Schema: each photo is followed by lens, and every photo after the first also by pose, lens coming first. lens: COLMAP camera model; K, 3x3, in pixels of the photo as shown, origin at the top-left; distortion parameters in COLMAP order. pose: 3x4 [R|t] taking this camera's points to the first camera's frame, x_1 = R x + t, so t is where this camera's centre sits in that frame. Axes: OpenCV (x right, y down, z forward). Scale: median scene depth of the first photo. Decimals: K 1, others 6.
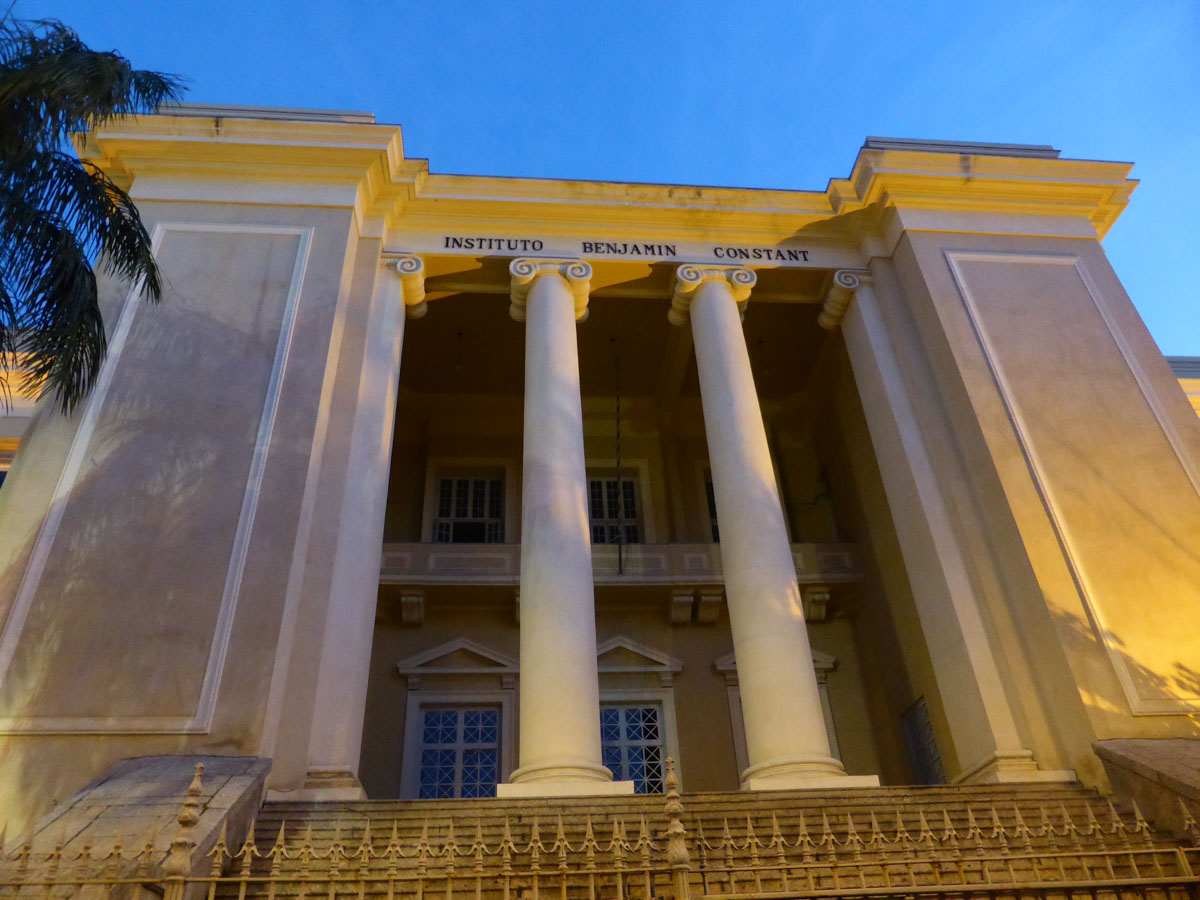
lens RADIAL K [[906.1, 0, 600.0], [0, 906.1, 450.0], [0, 0, 1]] dist [-0.016118, -0.004178]
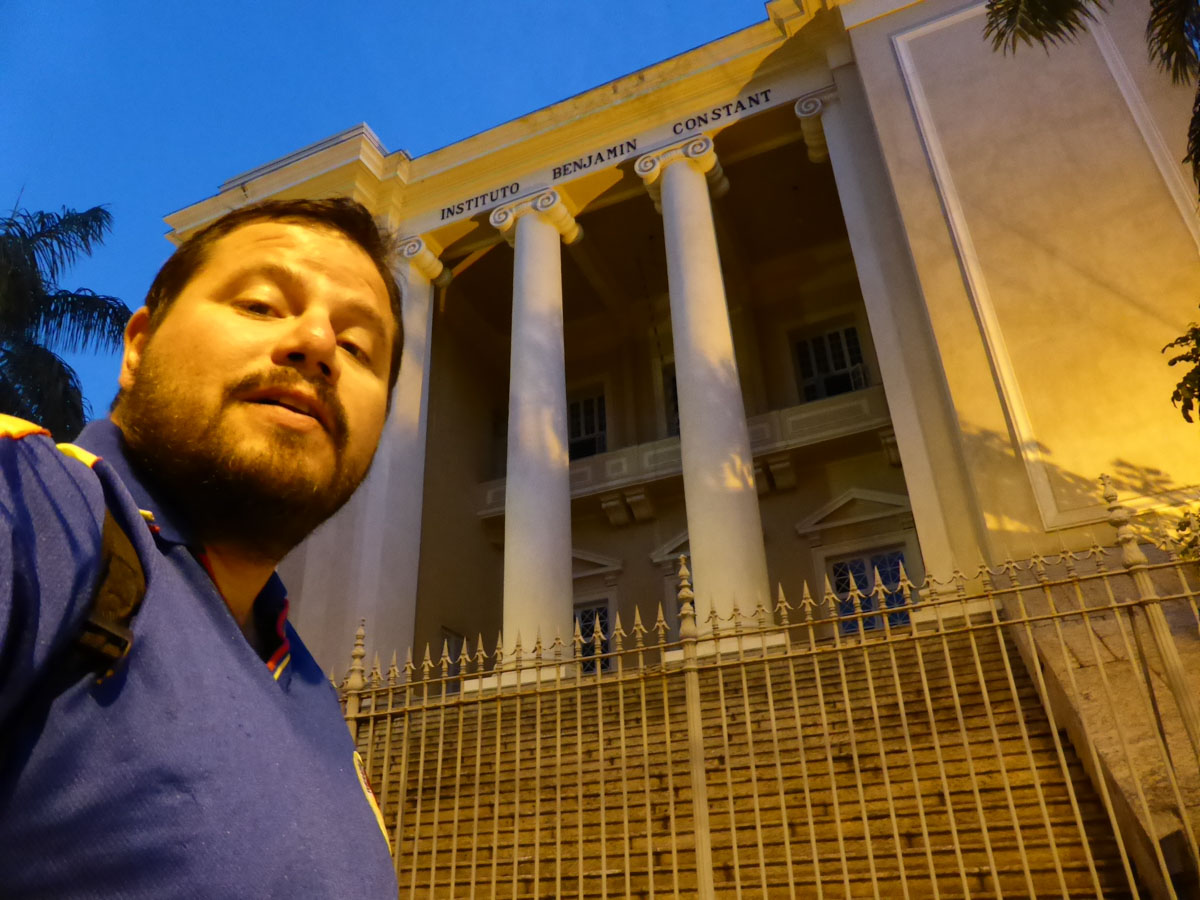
lens RADIAL K [[884.3, 0, 600.0], [0, 884.3, 450.0], [0, 0, 1]] dist [0.024351, 0.002164]
pose [[0.885629, -0.229978, -0.403449, 0.372781], [0.286710, 0.954199, 0.085447, 0.008059], [0.365320, -0.191347, 0.911004, 0.025646]]
